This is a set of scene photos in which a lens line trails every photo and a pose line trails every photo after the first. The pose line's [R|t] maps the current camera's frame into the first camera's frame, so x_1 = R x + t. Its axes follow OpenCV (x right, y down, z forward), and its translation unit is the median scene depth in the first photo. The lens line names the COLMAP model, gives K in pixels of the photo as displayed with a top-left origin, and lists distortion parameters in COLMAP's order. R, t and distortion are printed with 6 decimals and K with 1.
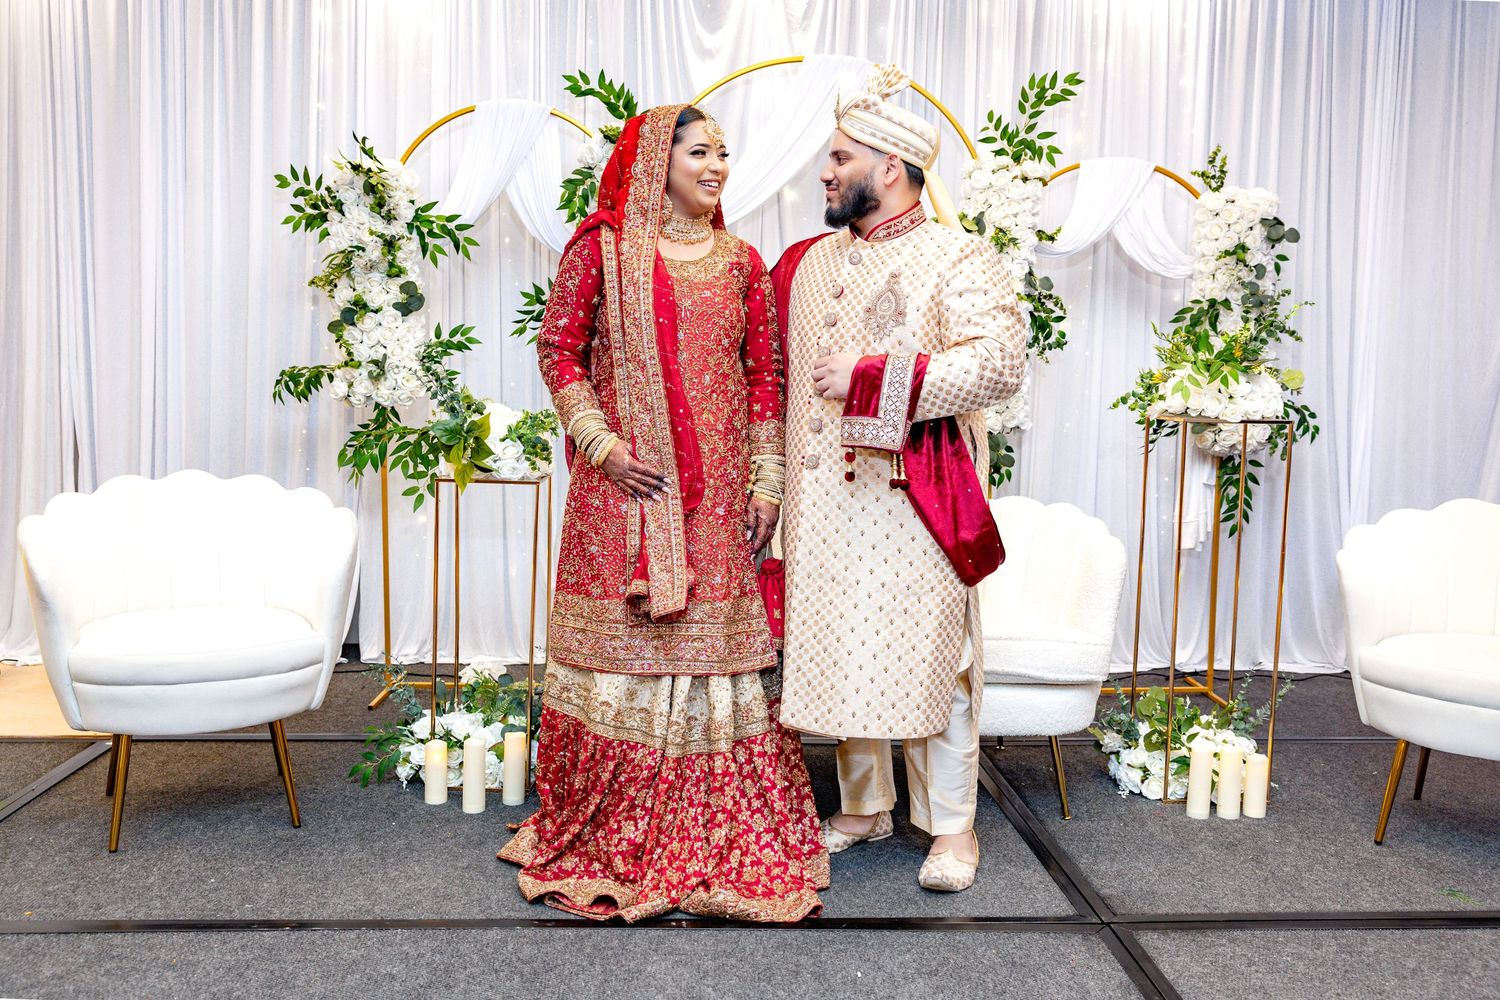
lens RADIAL K [[1224.8, 0, 760.0], [0, 1224.8, 498.8], [0, 0, 1]] dist [-0.016616, 0.013916]
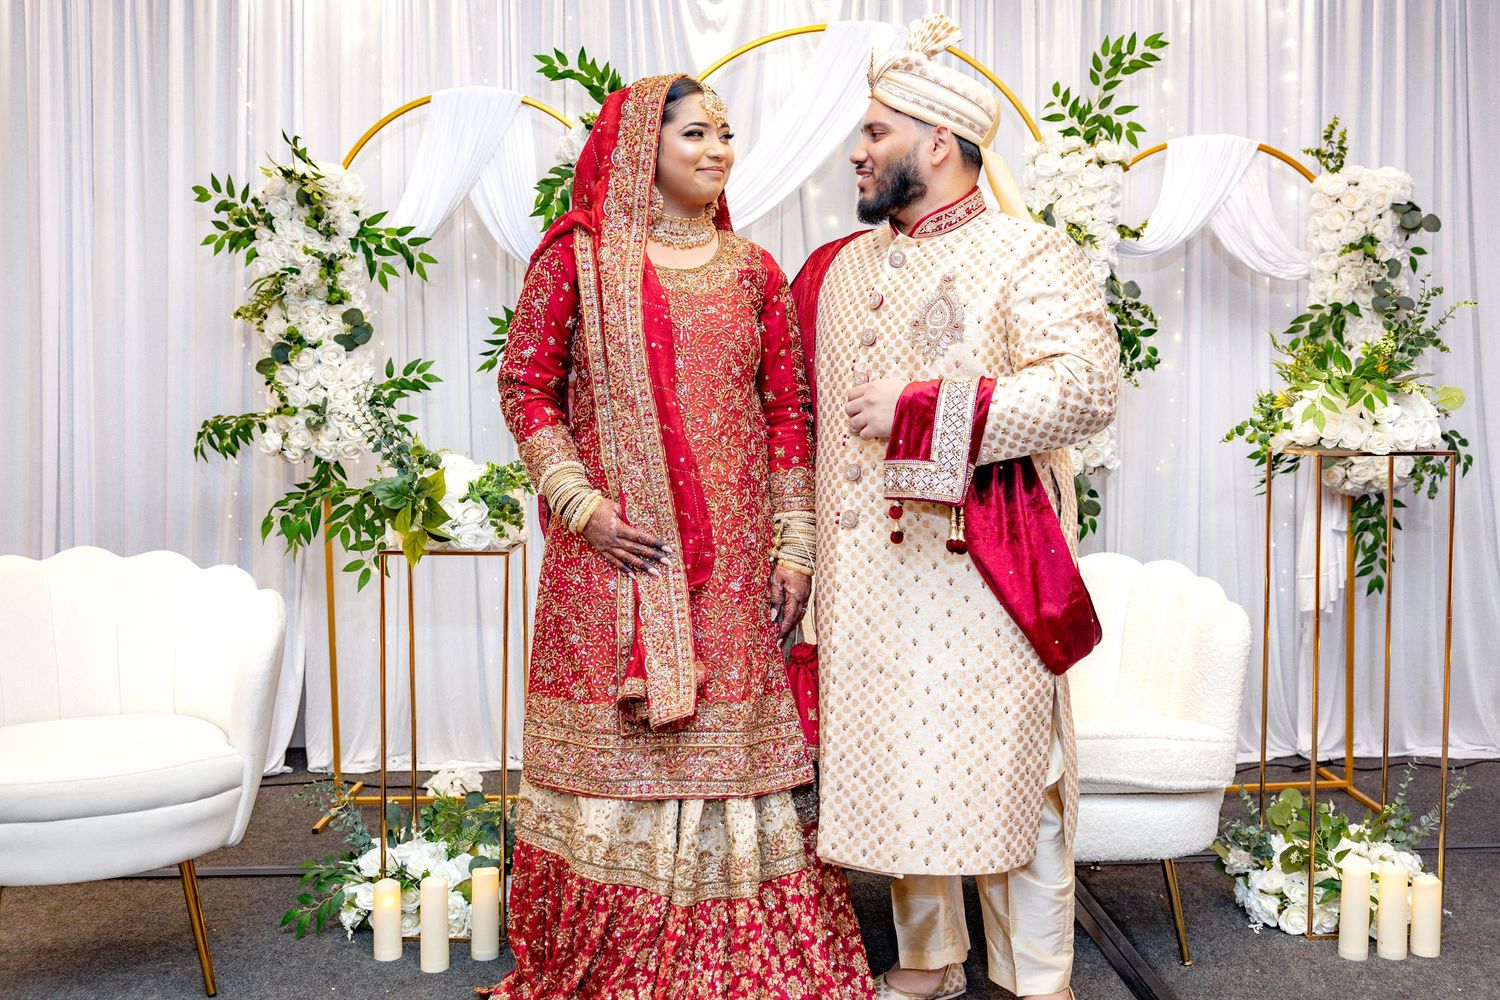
lens RADIAL K [[1405.5, 0, 759.3], [0, 1405.5, 502.0], [0, 0, 1]] dist [-0.034846, 0.000000]
pose [[0.999456, -0.025380, -0.021041, 0.002248], [0.024617, 0.999058, -0.035735, -0.007671], [0.021929, 0.035198, 0.999140, 0.069483]]
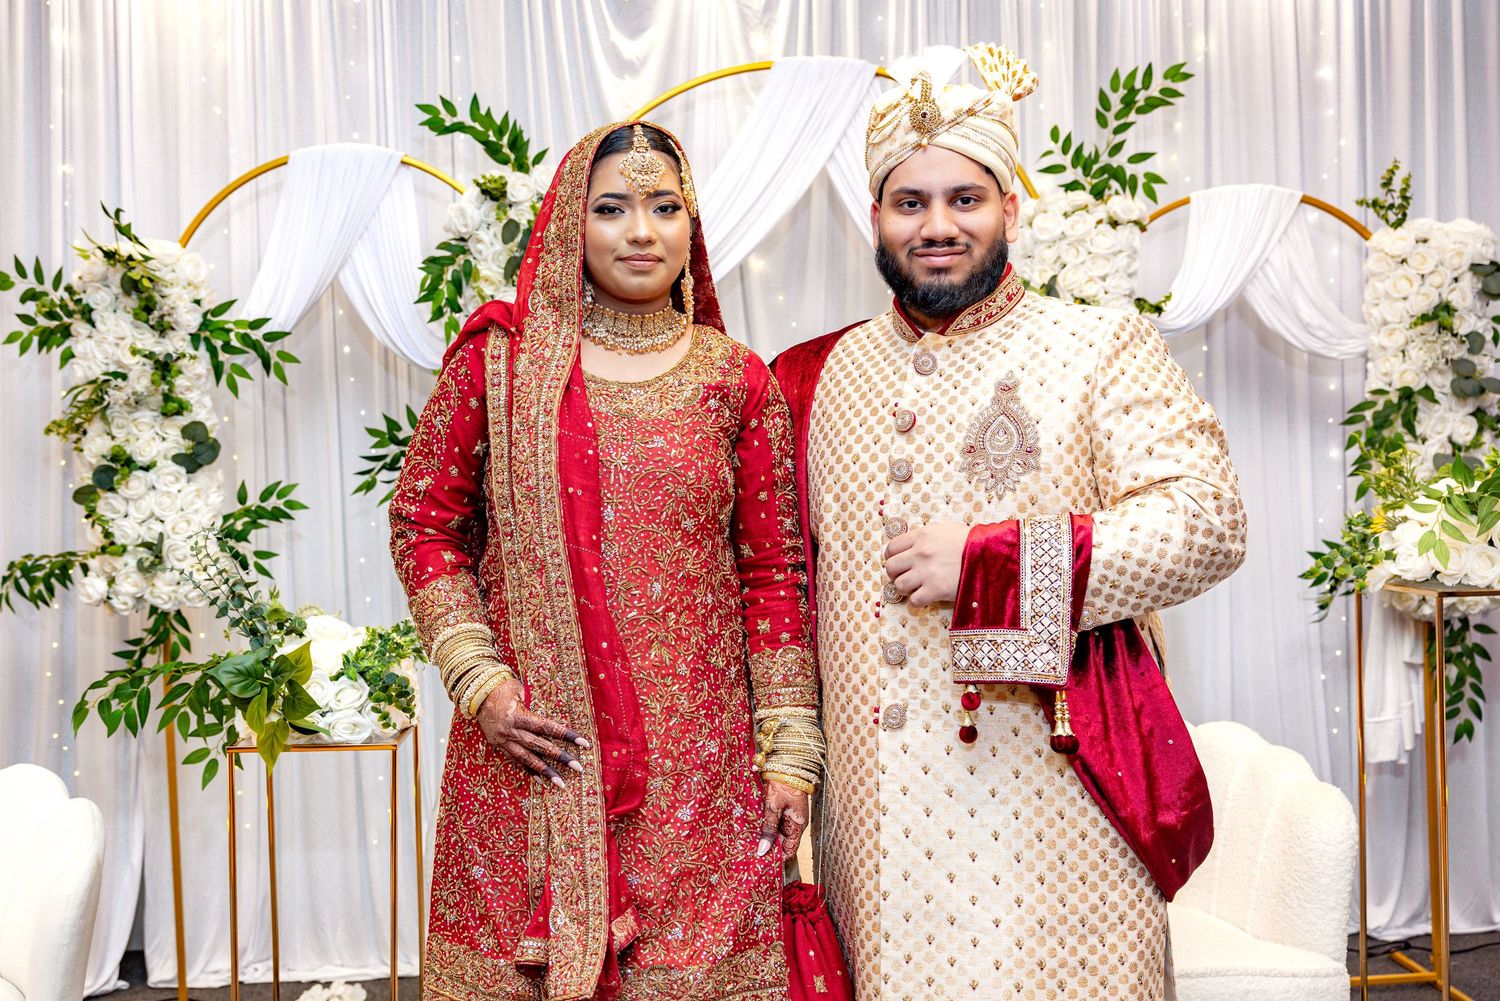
lens RADIAL K [[1524.9, 0, 680.8], [0, 1524.9, 531.2], [0, 0, 1]] dist [-0.000247, 0.000000]
pose [[0.998845, -0.047820, -0.004573, -0.024071], [0.047397, 0.996539, -0.068286, -0.049788], [0.007823, 0.067991, 0.997655, 0.183547]]
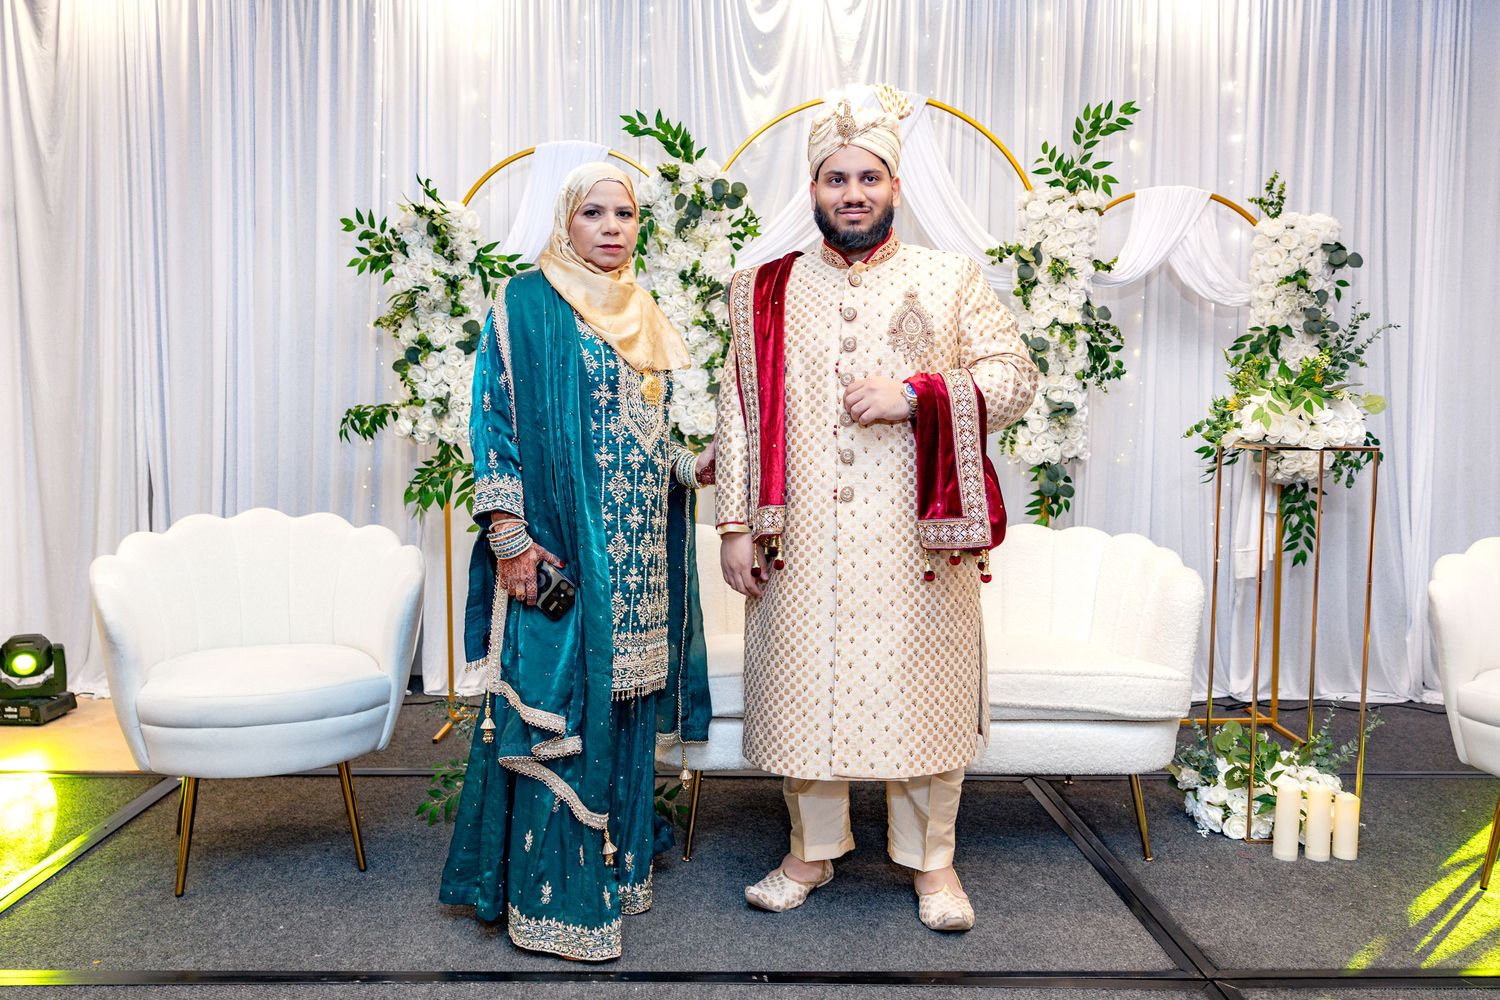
lens RADIAL K [[1151.7, 0, 742.1], [0, 1151.7, 503.9], [0, 0, 1]] dist [-0.000009, -0.009028]
pose [[0.999169, -0.009135, -0.039726, -0.025440], [0.008316, 0.999751, -0.020725, -0.003523], [0.039905, 0.020378, 0.998996, 0.054945]]
